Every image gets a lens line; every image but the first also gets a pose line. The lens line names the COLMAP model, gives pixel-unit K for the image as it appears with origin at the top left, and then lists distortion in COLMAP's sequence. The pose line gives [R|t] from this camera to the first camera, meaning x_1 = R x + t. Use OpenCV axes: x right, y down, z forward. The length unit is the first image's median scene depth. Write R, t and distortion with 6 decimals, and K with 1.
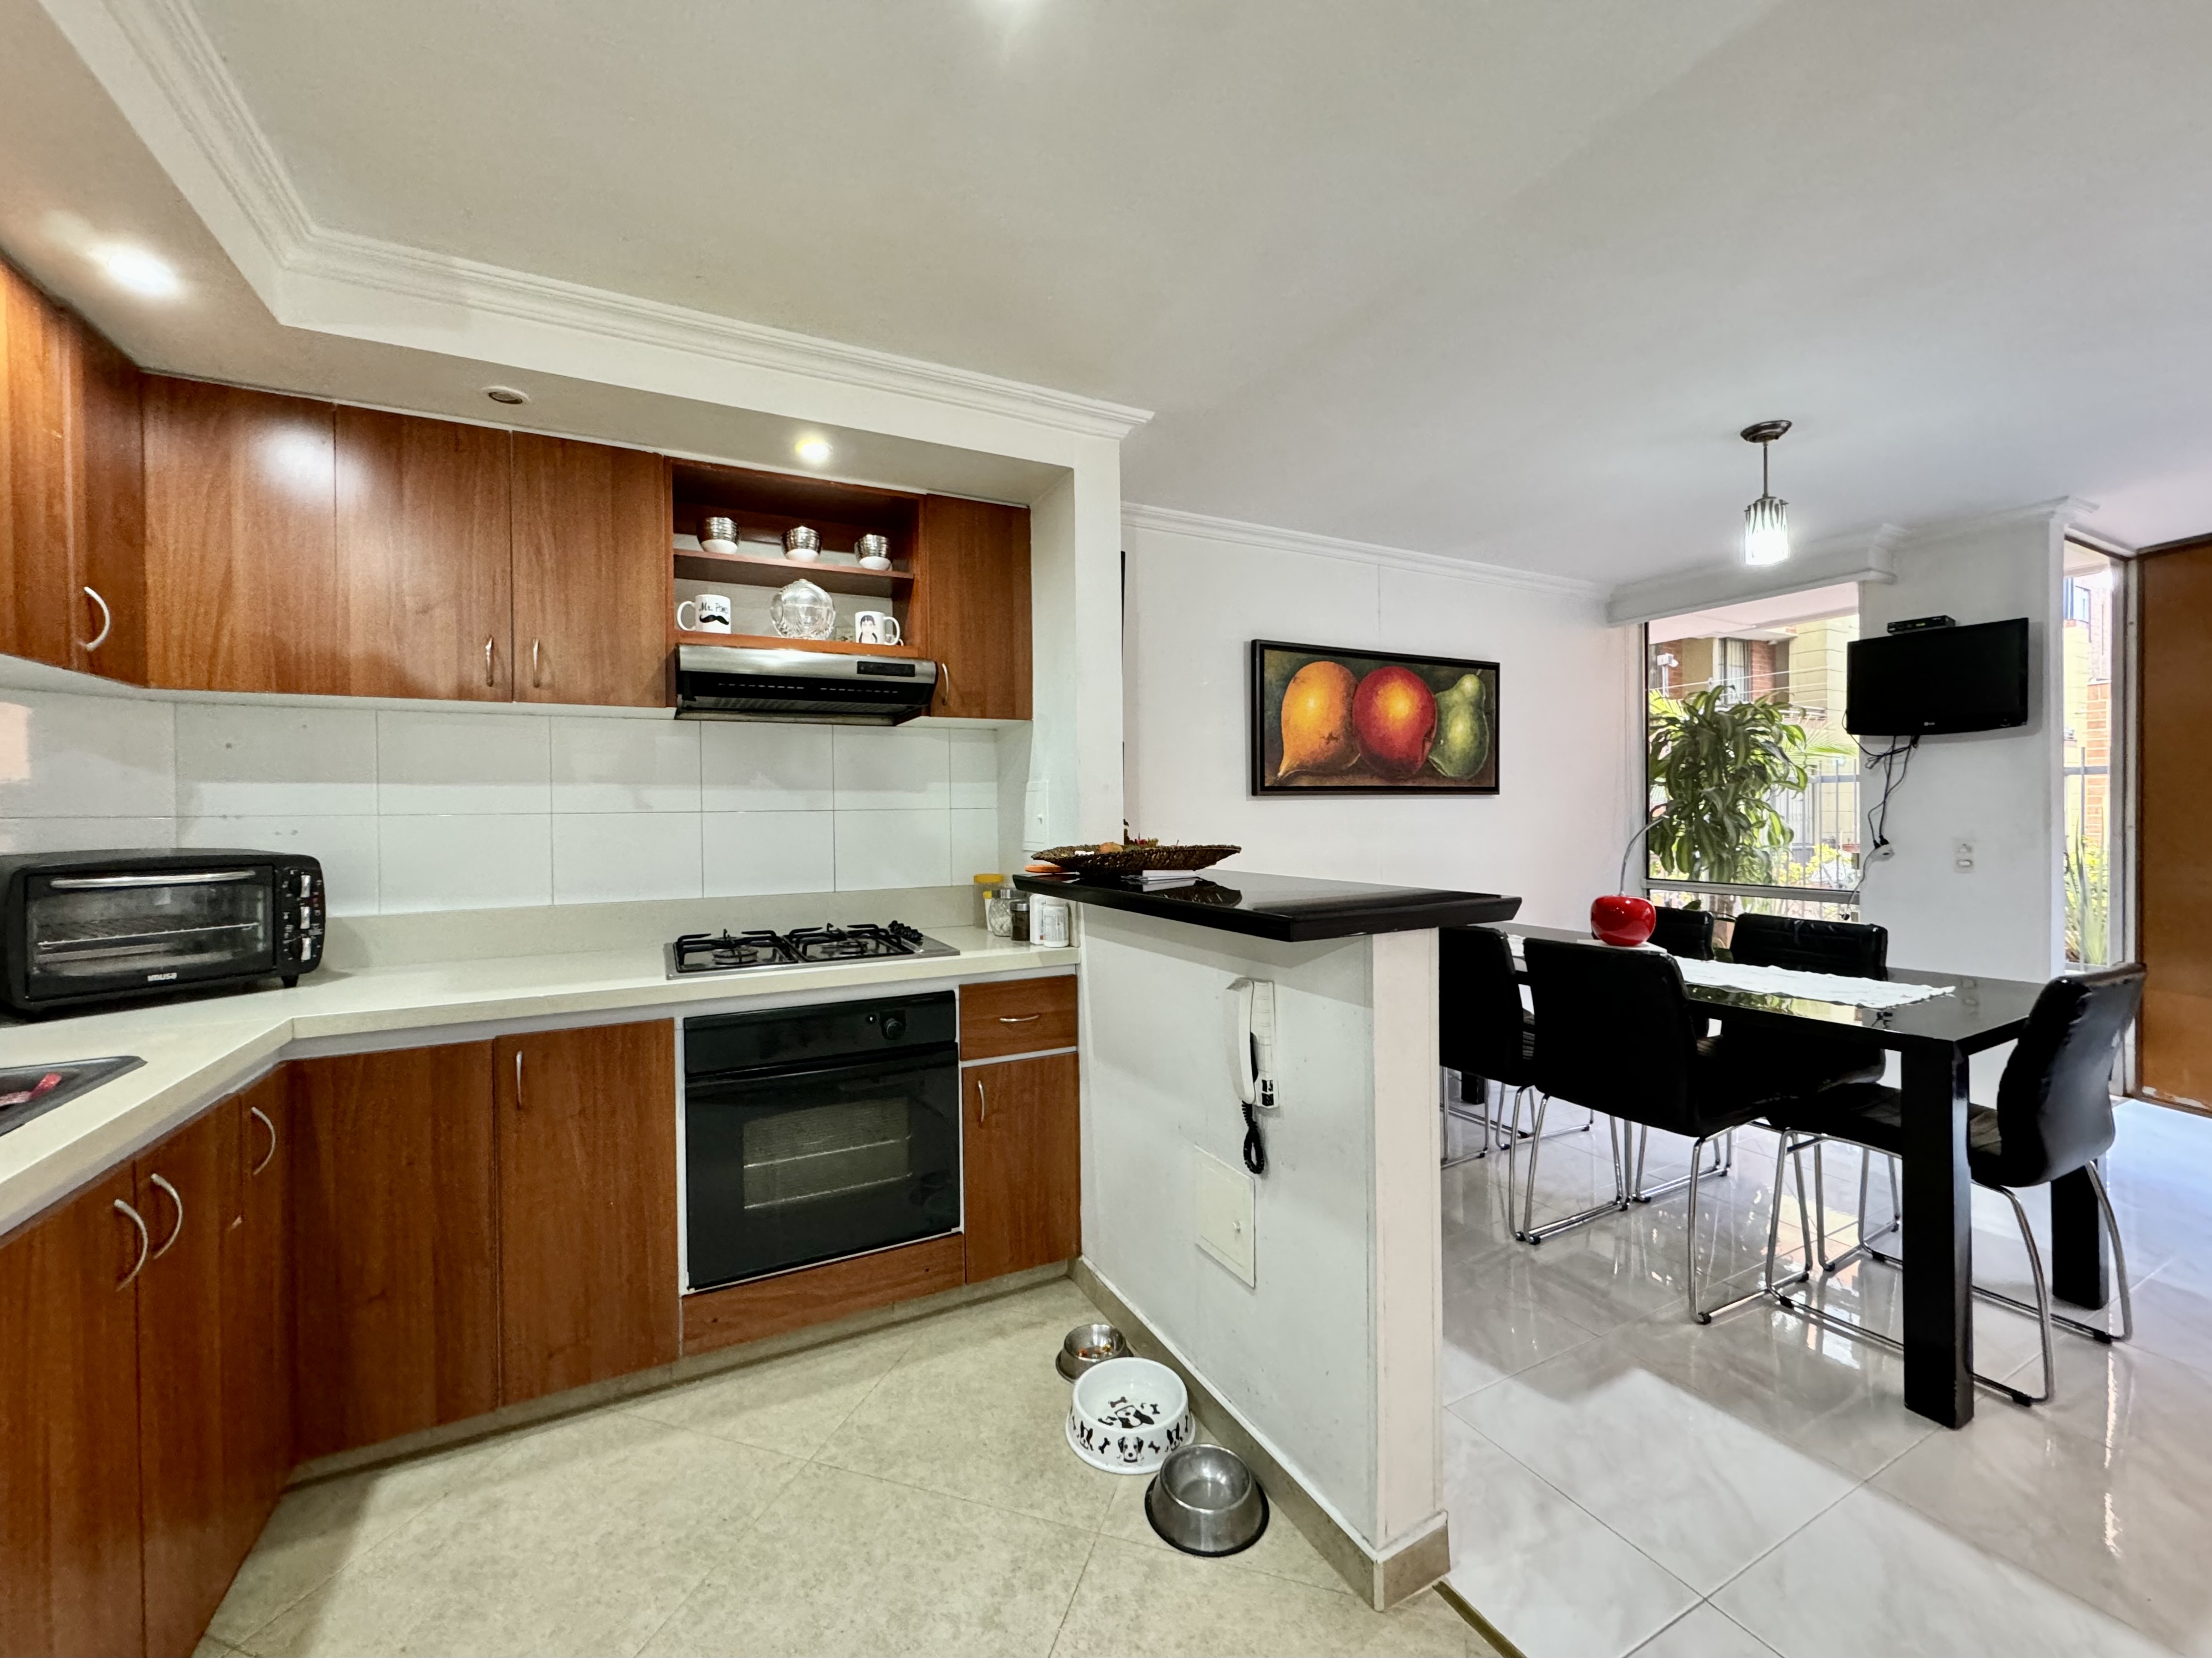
lens RADIAL K [[879.1, 0, 1062.2], [0, 879.1, 817.6], [0, 0, 1]] dist [-0.014958, 0.000508]
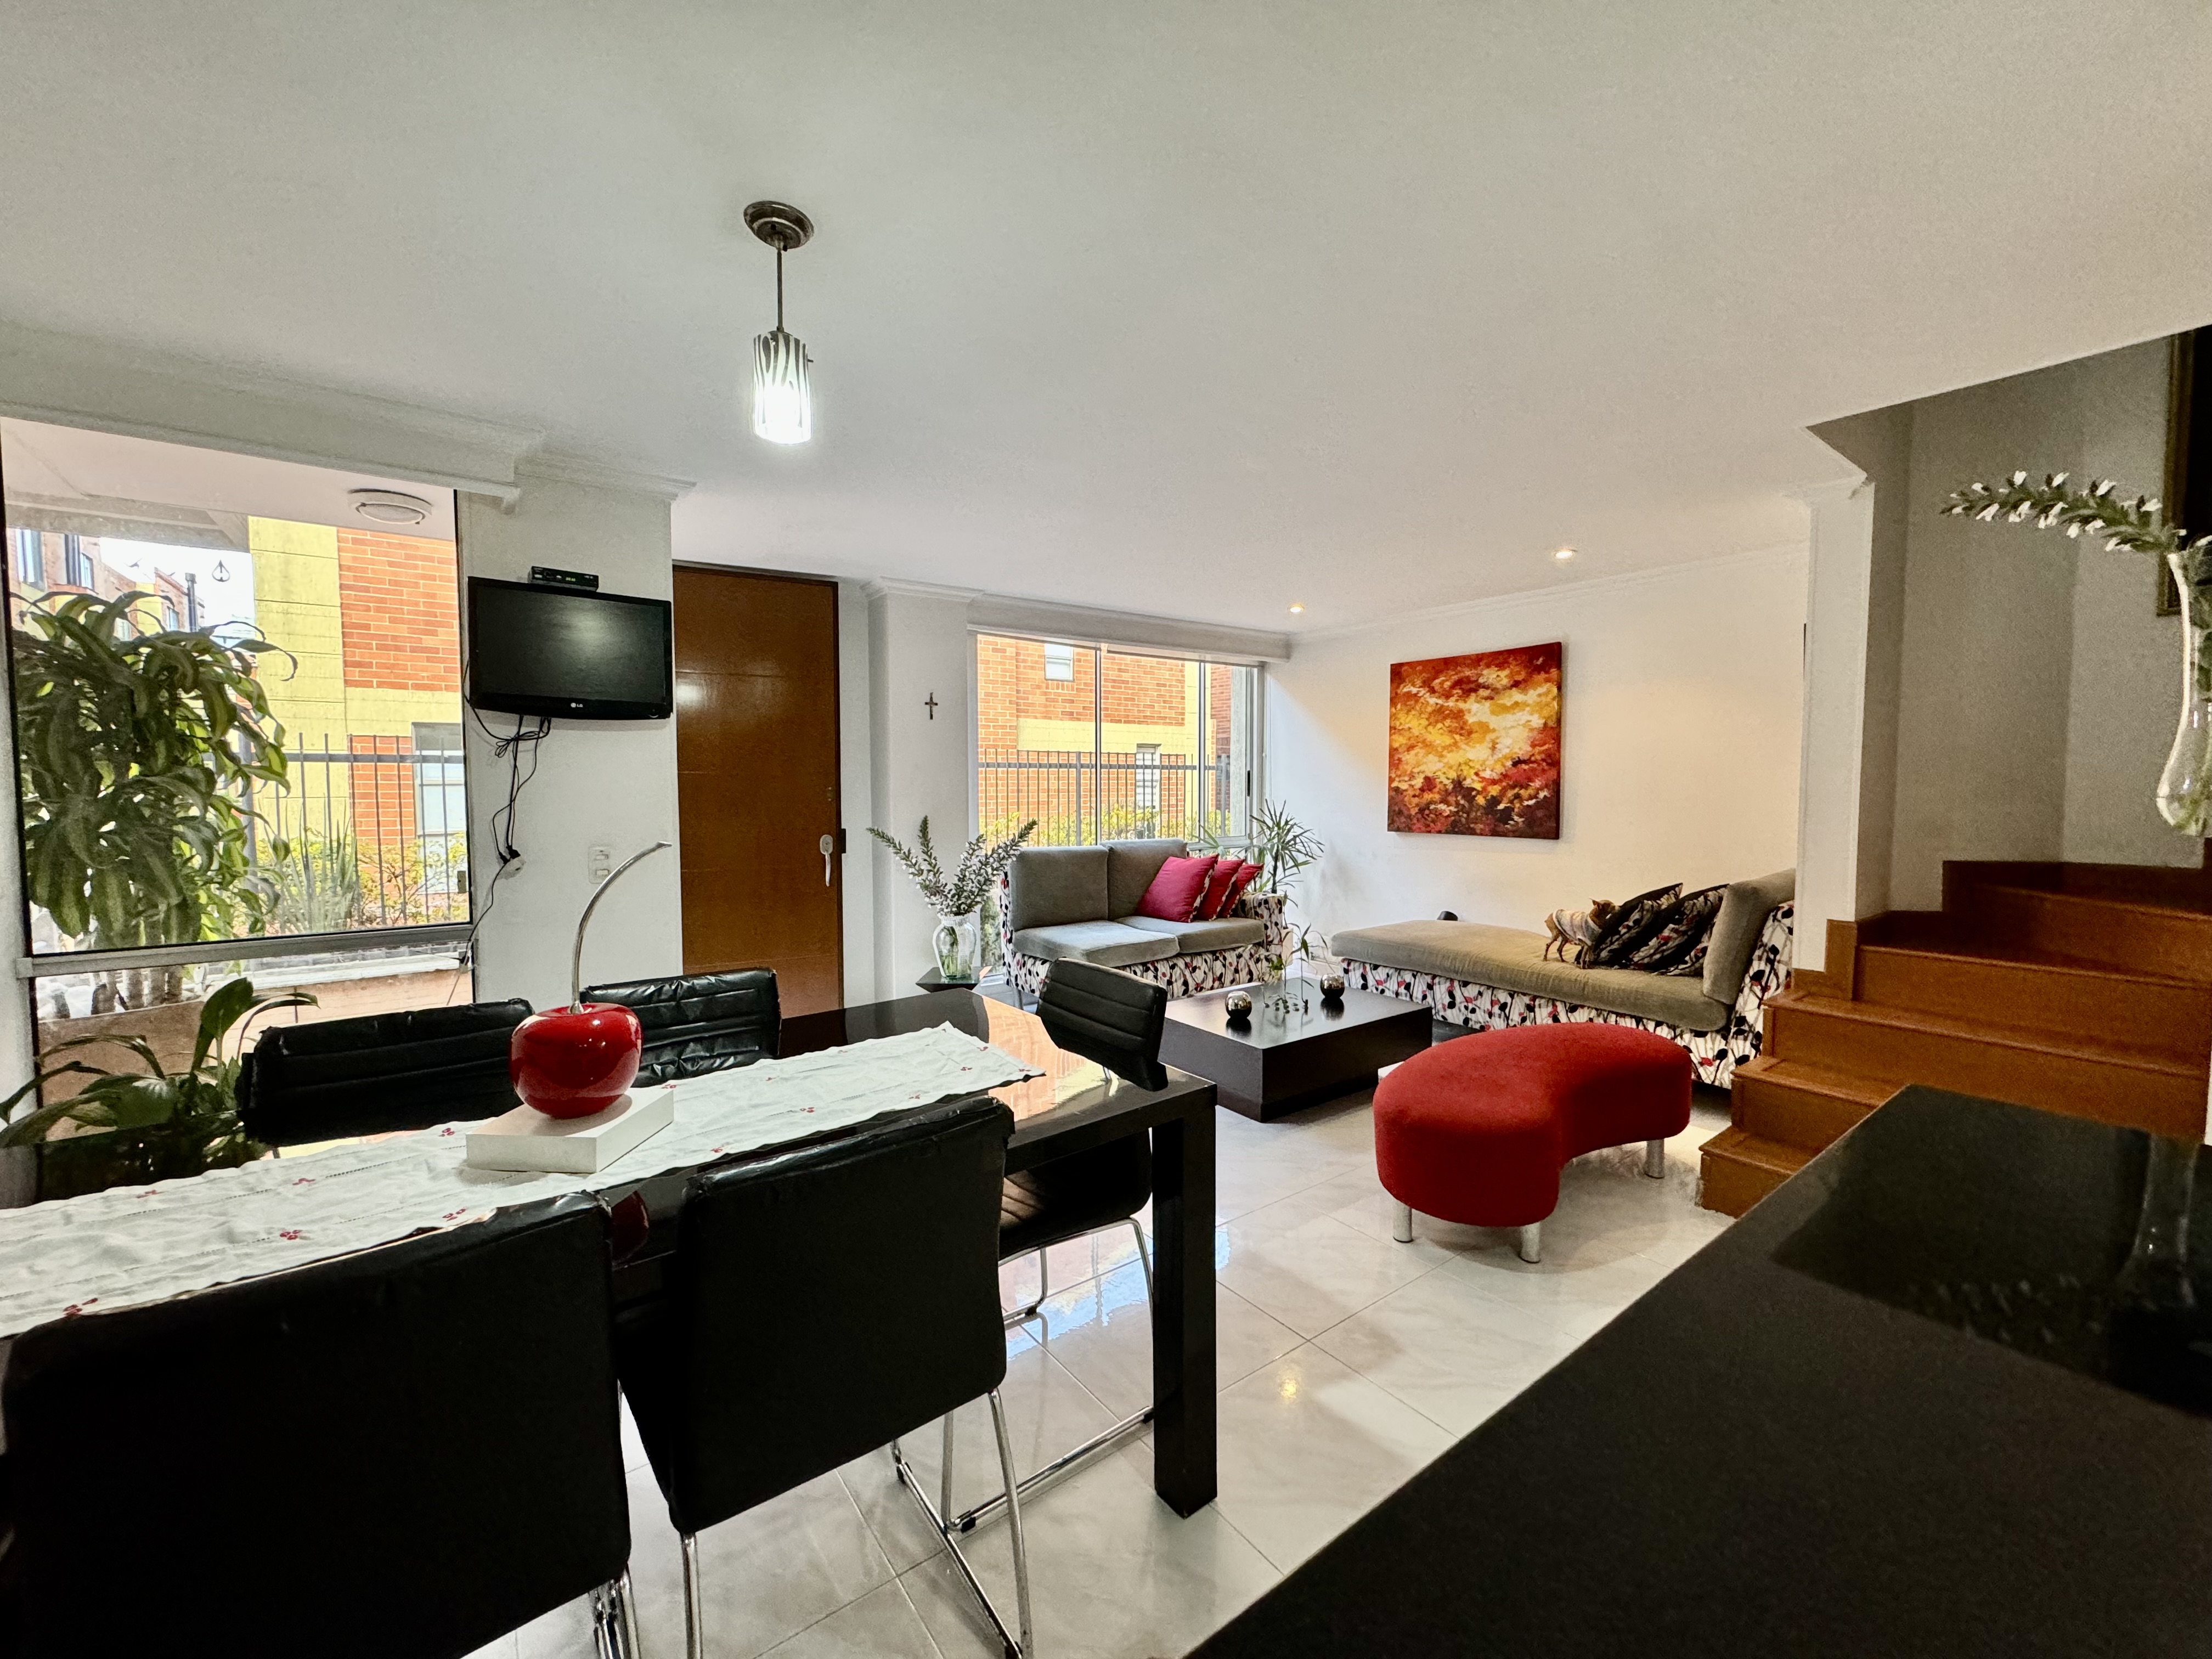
lens RADIAL K [[890.6, 0, 1103.8], [0, 890.6, 841.6], [0, 0, 1]] dist [-0.001379, -0.000006]
pose [[-0.193732, -0.054784, 0.979524, 0.110048], [0.007452, 0.998329, 0.057310, -0.033730], [-0.981026, 0.018402, -0.193000, 0.909347]]
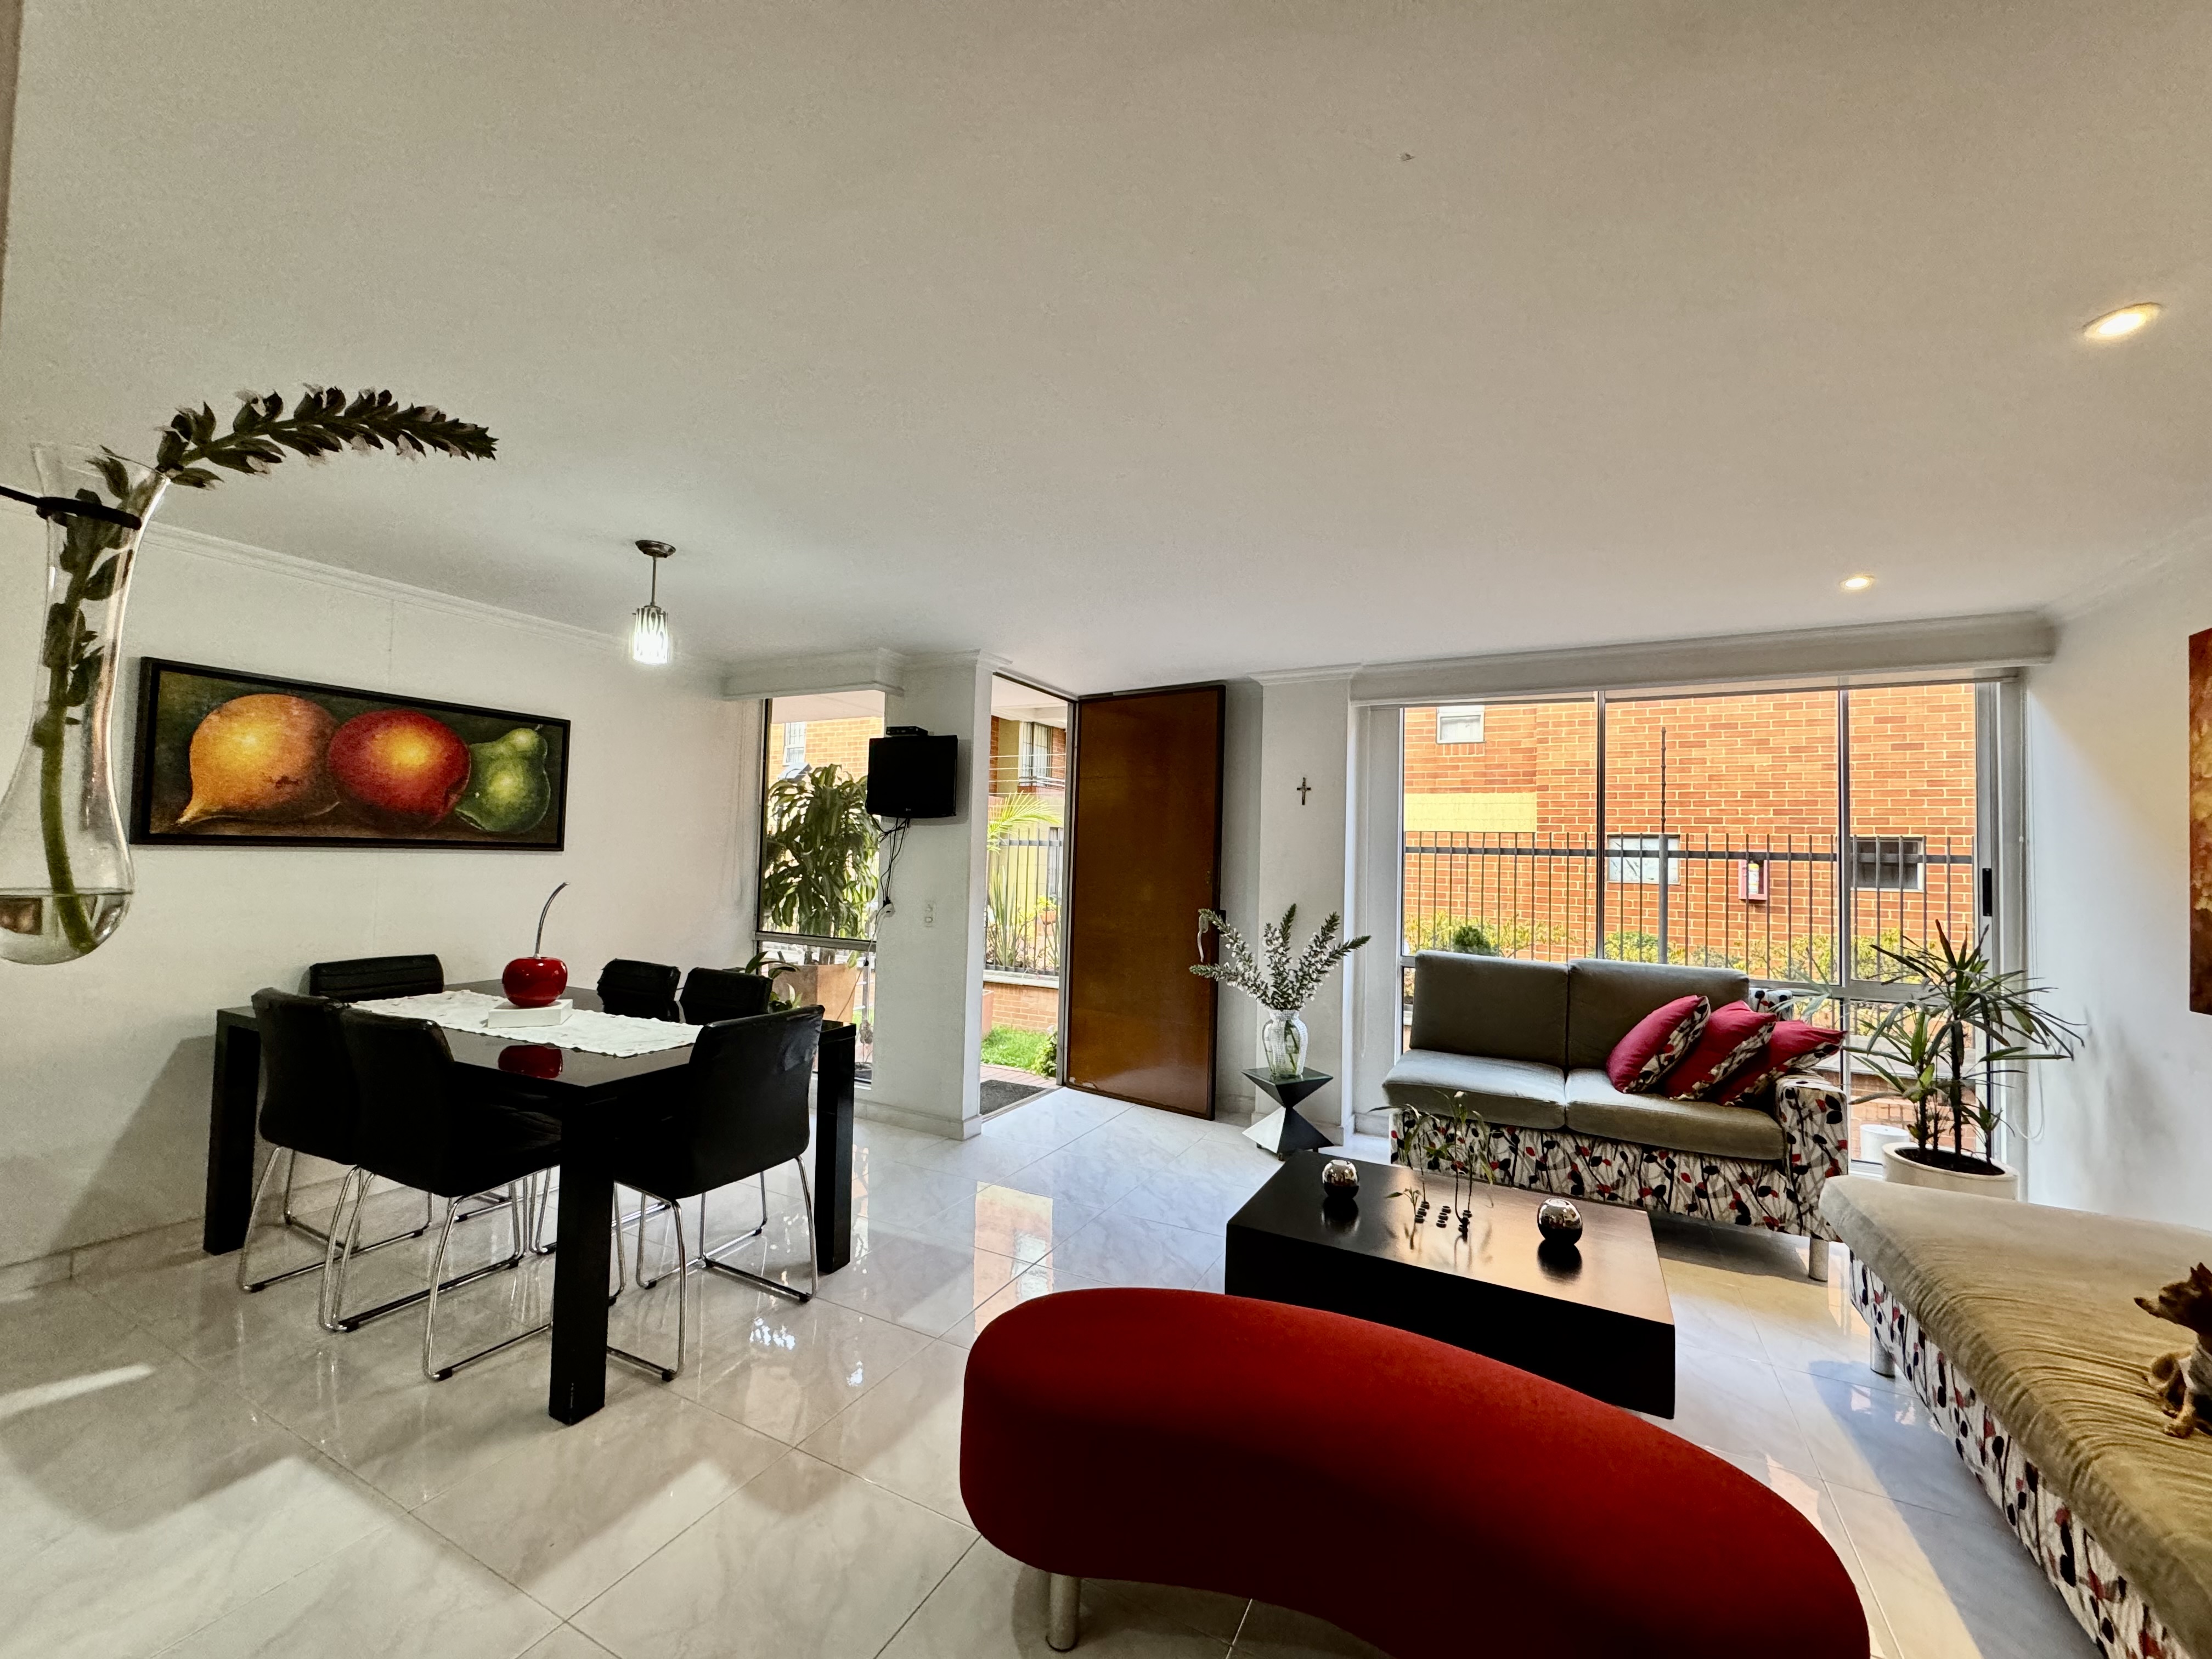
lens RADIAL K [[887.4, 0, 1097.9], [0, 887.4, 831.6], [0, 0, 1]] dist [-0.001069, 0.000057]
pose [[0.799896, 0.049495, 0.598095, 0.601604], [-0.032403, 0.998702, -0.039311, -0.045583], [-0.599264, 0.012064, 0.800461, -0.278746]]
